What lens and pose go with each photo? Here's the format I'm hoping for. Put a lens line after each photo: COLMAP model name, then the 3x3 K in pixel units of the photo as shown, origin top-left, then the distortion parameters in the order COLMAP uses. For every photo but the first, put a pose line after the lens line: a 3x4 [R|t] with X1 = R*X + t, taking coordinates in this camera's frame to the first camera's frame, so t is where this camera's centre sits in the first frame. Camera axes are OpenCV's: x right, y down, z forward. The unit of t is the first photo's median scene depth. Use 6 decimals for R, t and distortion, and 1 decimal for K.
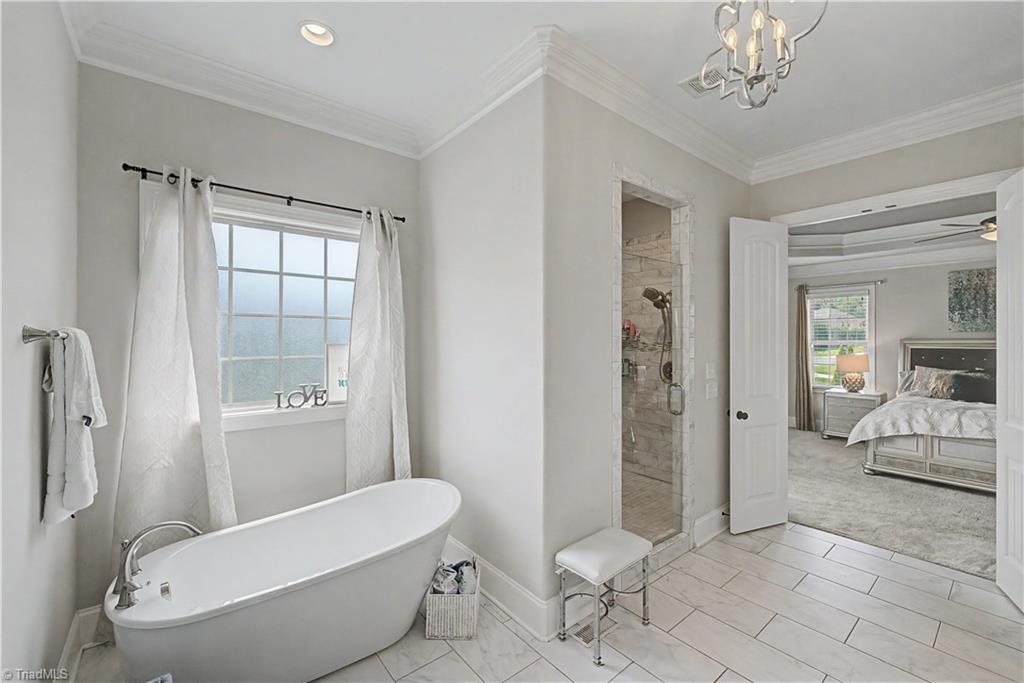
lens RADIAL K [[418.6, 0, 506.3], [0, 418.6, 337.2], [0, 0, 1]] dist [-0.003074, -0.001072]
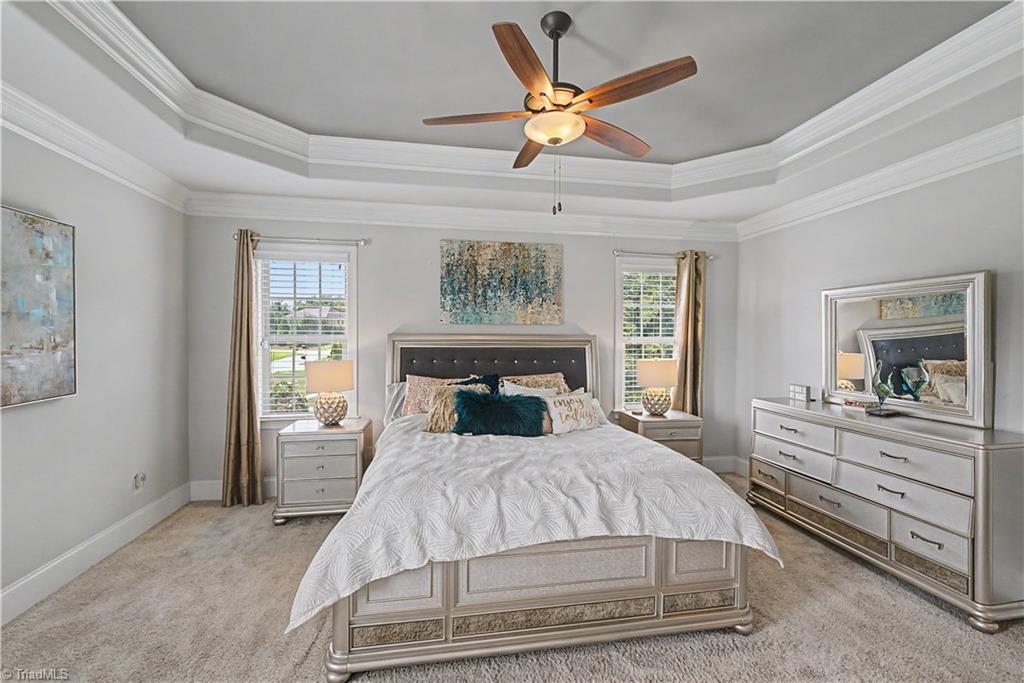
lens RADIAL K [[418.6, 0, 514.8], [0, 418.6, 341.2], [0, 0, 1]] dist [-0.003074, -0.001072]
pose [[0.474949, -0.010738, 0.879948, 0.637751], [-0.008111, 0.999830, 0.016578, 0.004873], [-0.879976, -0.015011, 0.474781, 0.709204]]
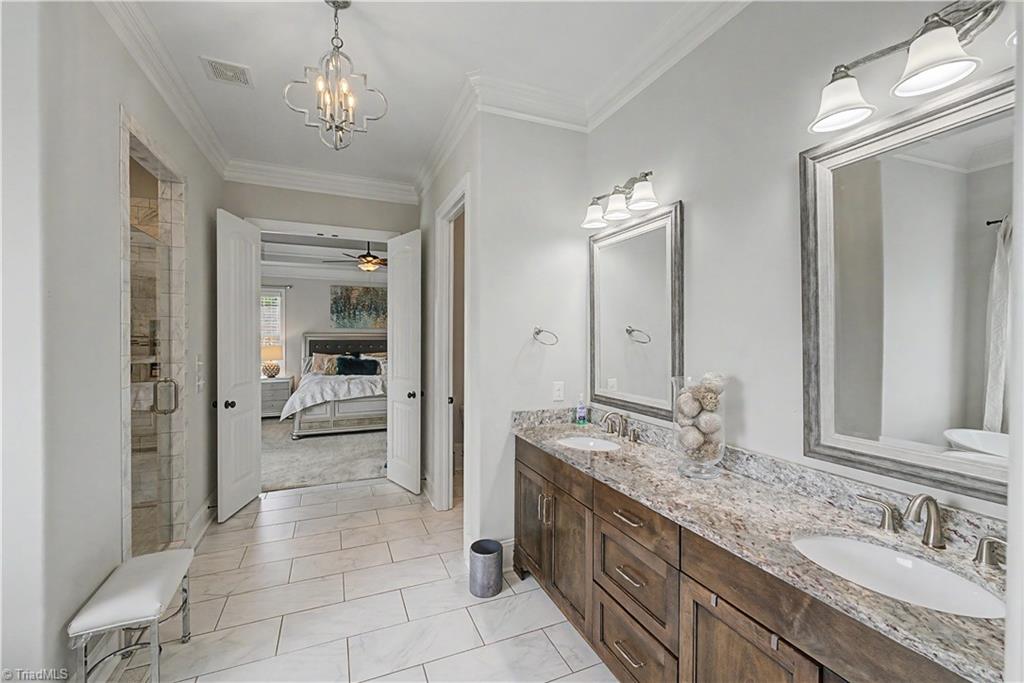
lens RADIAL K [[418.6, 0, 508.0], [0, 418.6, 337.9], [0, 0, 1]] dist [-0.003074, -0.001072]
pose [[0.276752, -0.005878, 0.960923, -0.171608], [-0.006845, 0.999944, 0.008088, 0.007010], [-0.960917, -0.008816, 0.276696, 0.039966]]
